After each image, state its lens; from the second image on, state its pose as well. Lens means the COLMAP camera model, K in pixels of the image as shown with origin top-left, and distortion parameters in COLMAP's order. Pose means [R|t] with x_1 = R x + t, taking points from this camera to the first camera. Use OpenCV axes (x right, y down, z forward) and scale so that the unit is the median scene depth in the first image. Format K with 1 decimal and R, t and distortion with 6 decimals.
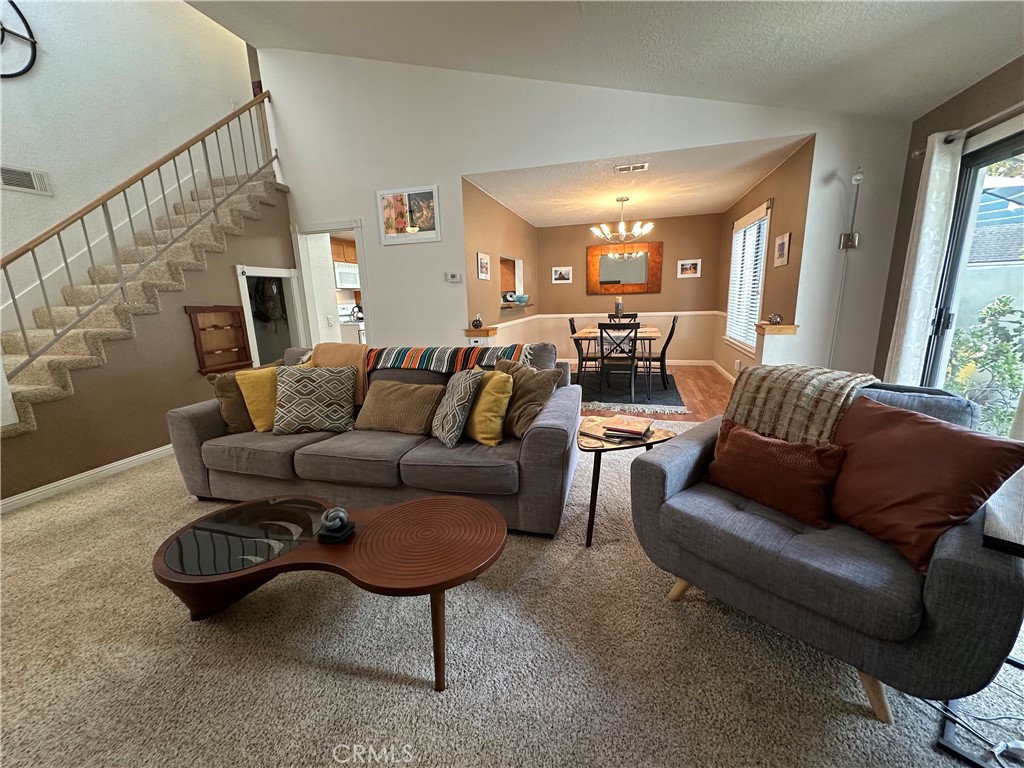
lens RADIAL K [[407.7, 0, 512.0], [0, 407.7, 384.0], [0, 0, 1]] dist [-0.003337, 0.000417]
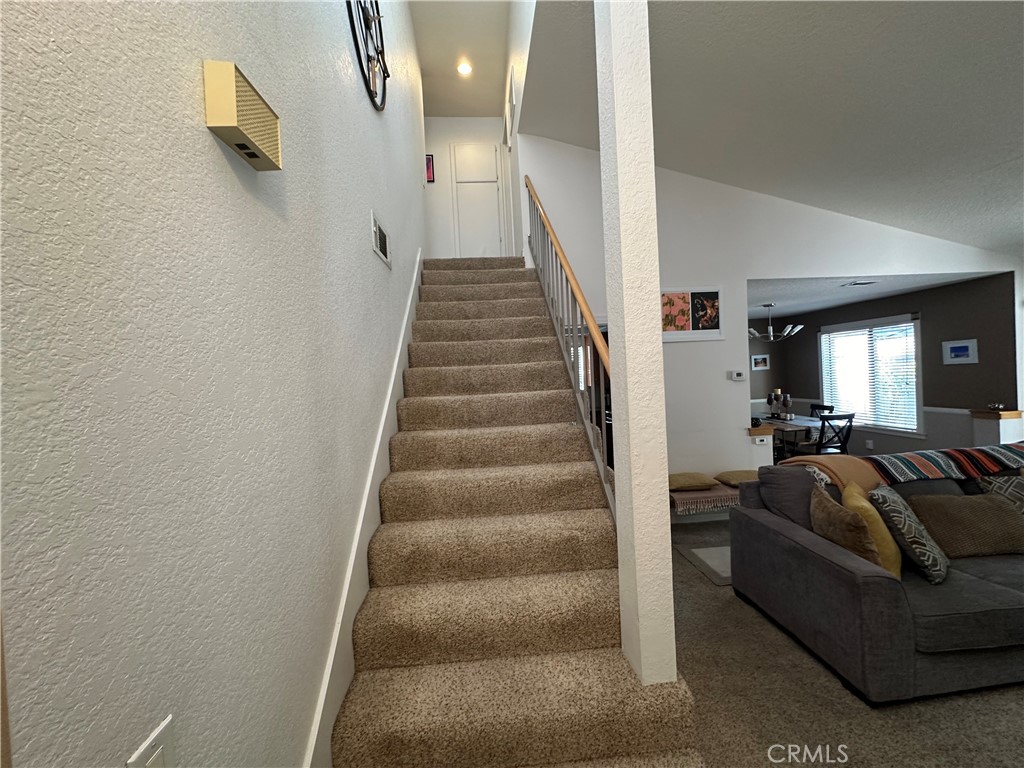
lens RADIAL K [[407.7, 0, 512.0], [0, 407.7, 384.0], [0, 0, 1]] dist [-0.003337, 0.000417]
pose [[0.937784, -0.021893, 0.346527, -0.976730], [0.093237, 0.977233, -0.190583, -0.107463], [-0.334466, 0.211035, 0.918475, 0.293303]]
